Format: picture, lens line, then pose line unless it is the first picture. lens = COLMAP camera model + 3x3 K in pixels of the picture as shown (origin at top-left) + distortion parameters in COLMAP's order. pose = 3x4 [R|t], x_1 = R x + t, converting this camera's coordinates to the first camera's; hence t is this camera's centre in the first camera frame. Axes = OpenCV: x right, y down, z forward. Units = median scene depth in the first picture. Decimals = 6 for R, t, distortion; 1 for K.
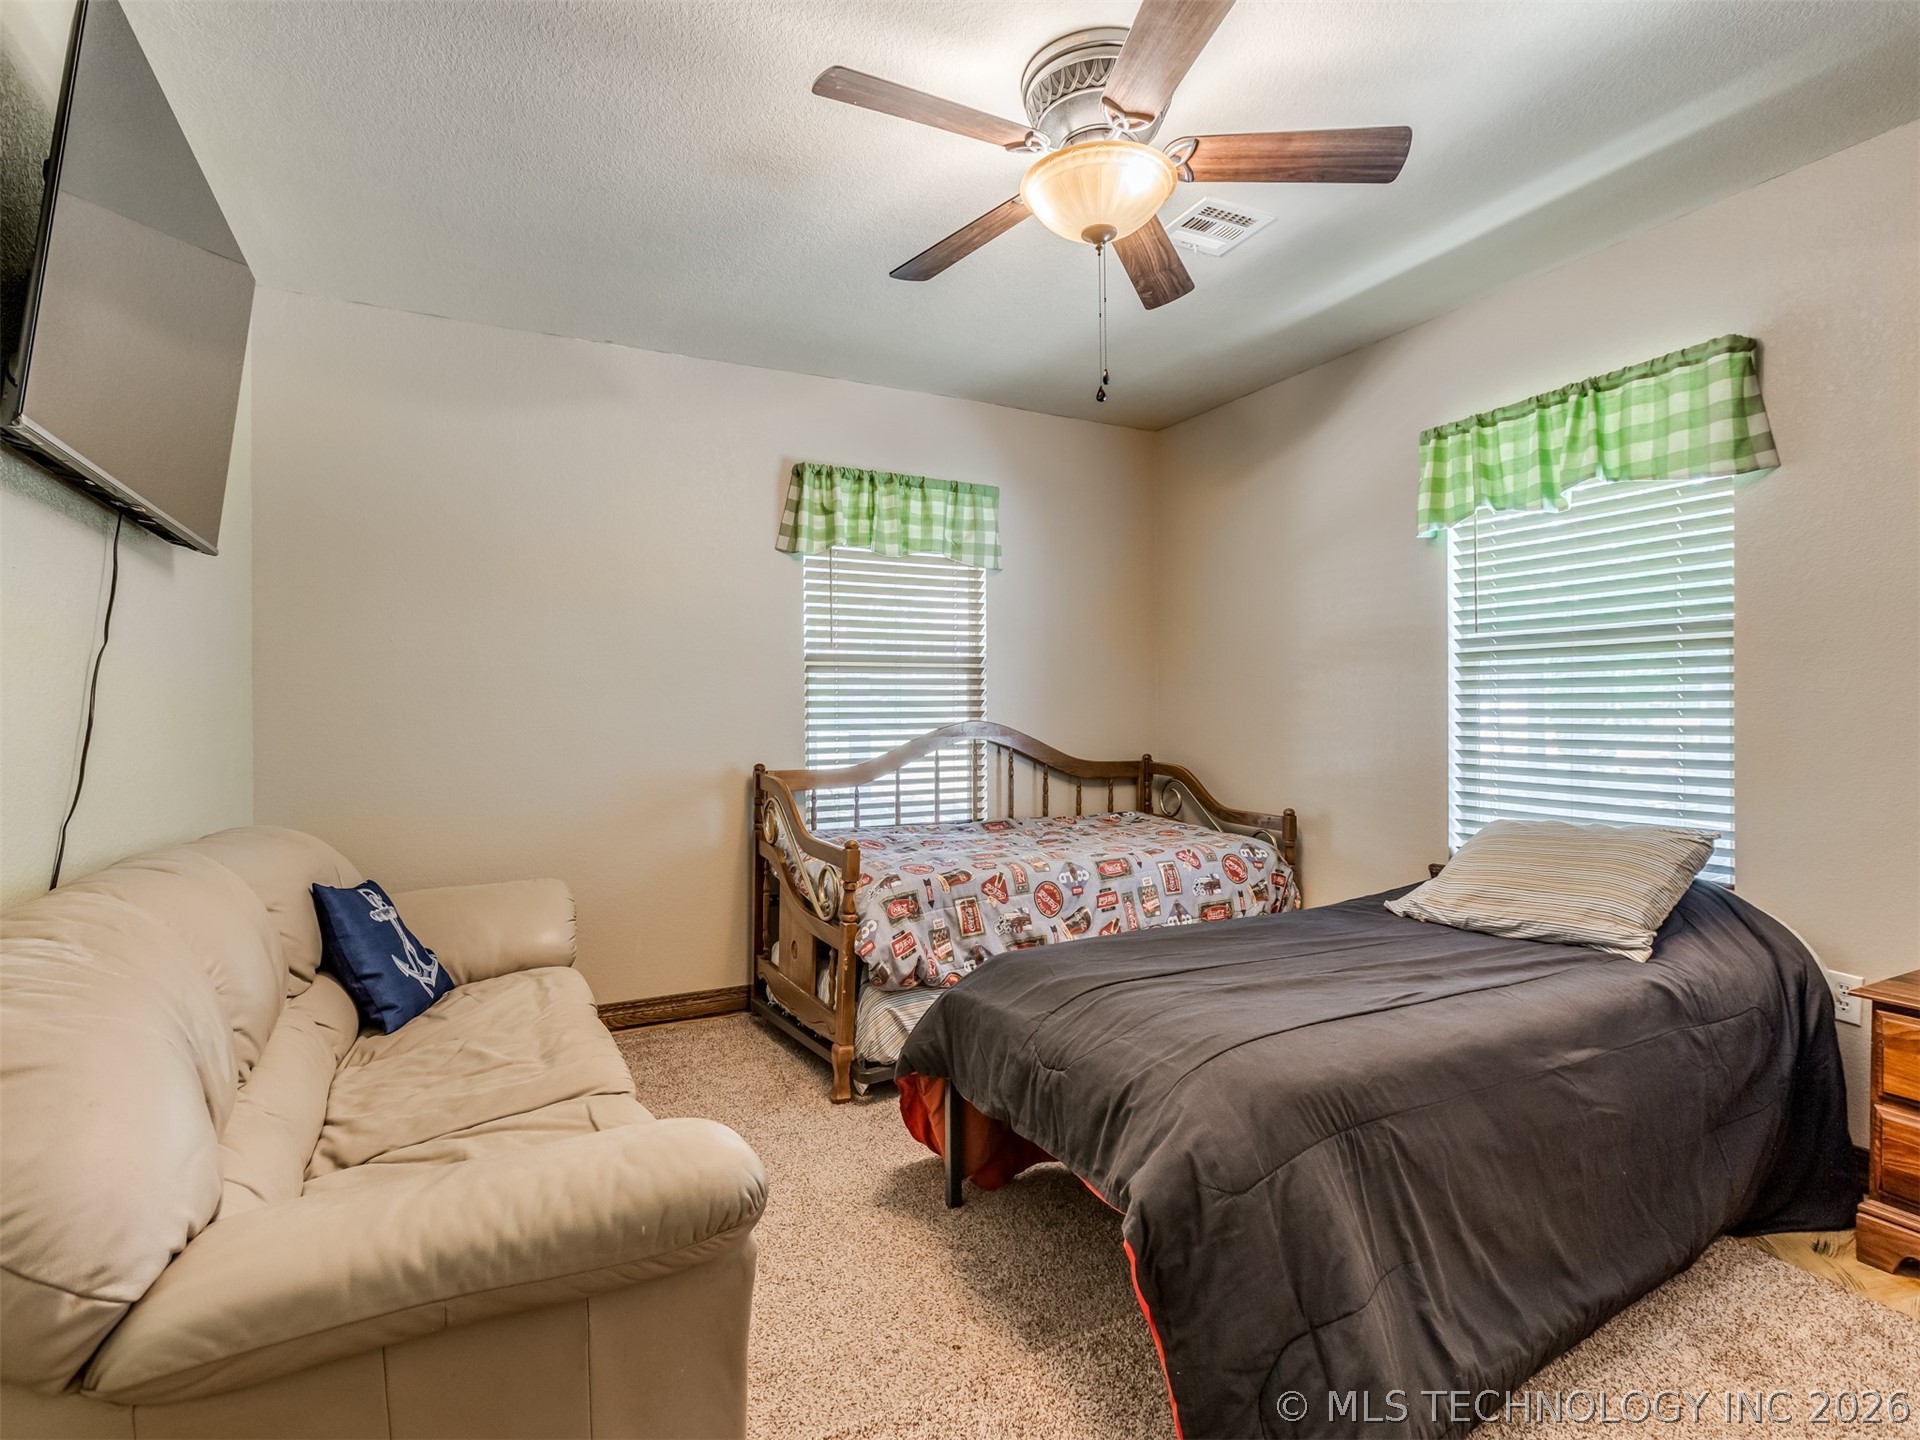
lens RADIAL K [[998.5, 0, 963.5], [0, 998.5, 749.4], [0, 0, 1]] dist [-0.041067, -0.000067]
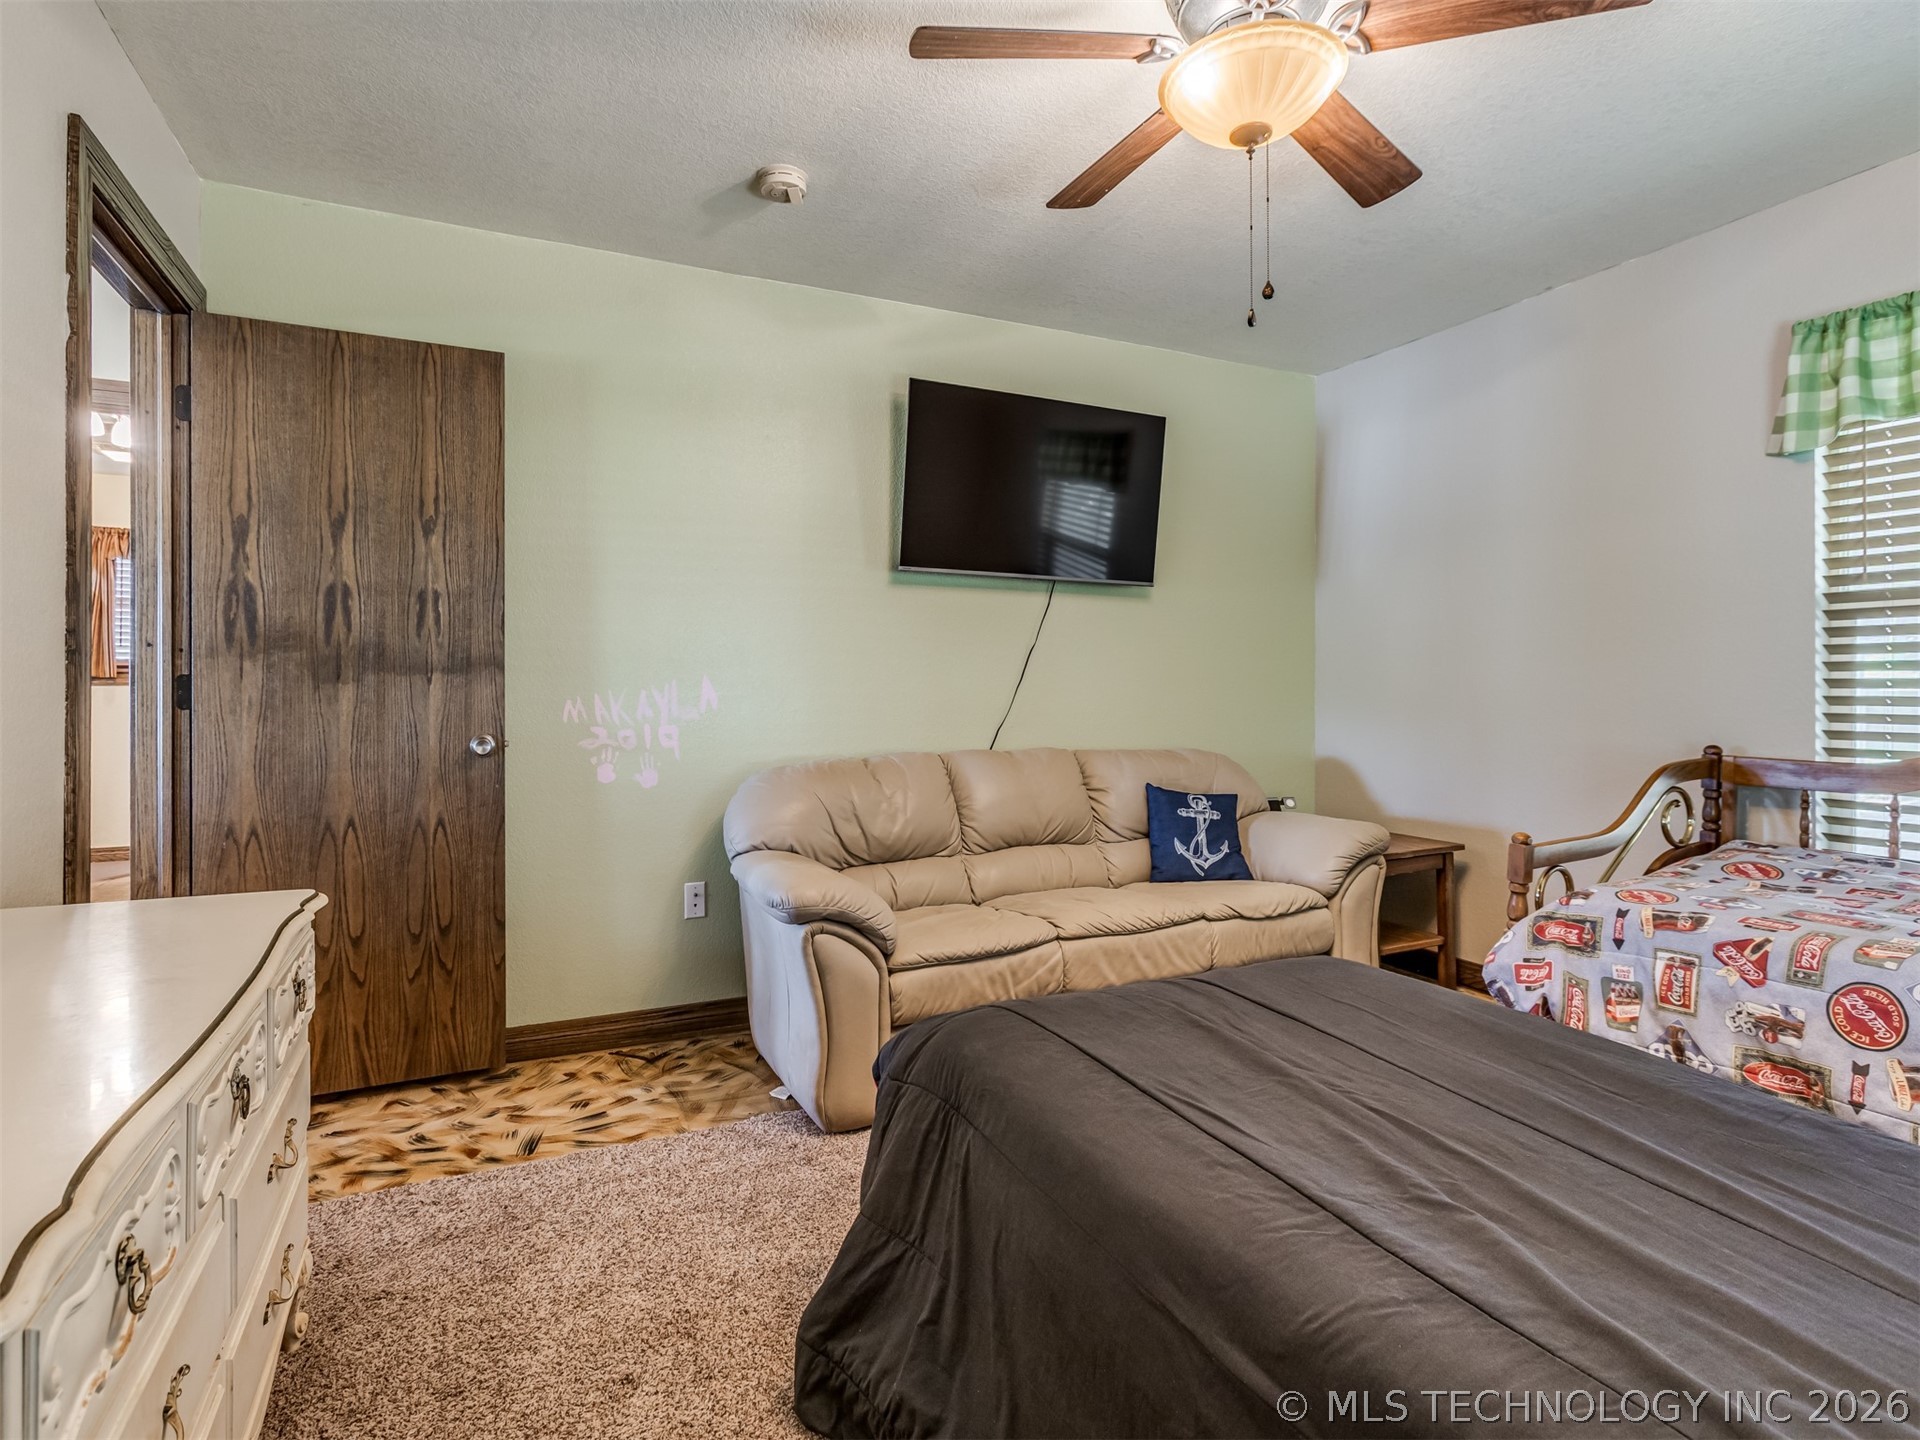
lens RADIAL K [[968.9, 0, 912.3], [0, 968.9, 714.3], [0, 0, 1]] dist [-0.036987, 0.033576]
pose [[-0.079465, 0.038820, -0.996082, 0.677956], [-0.032121, 0.998623, 0.041482, -0.023639], [0.996320, 0.035291, -0.078108, 0.519845]]
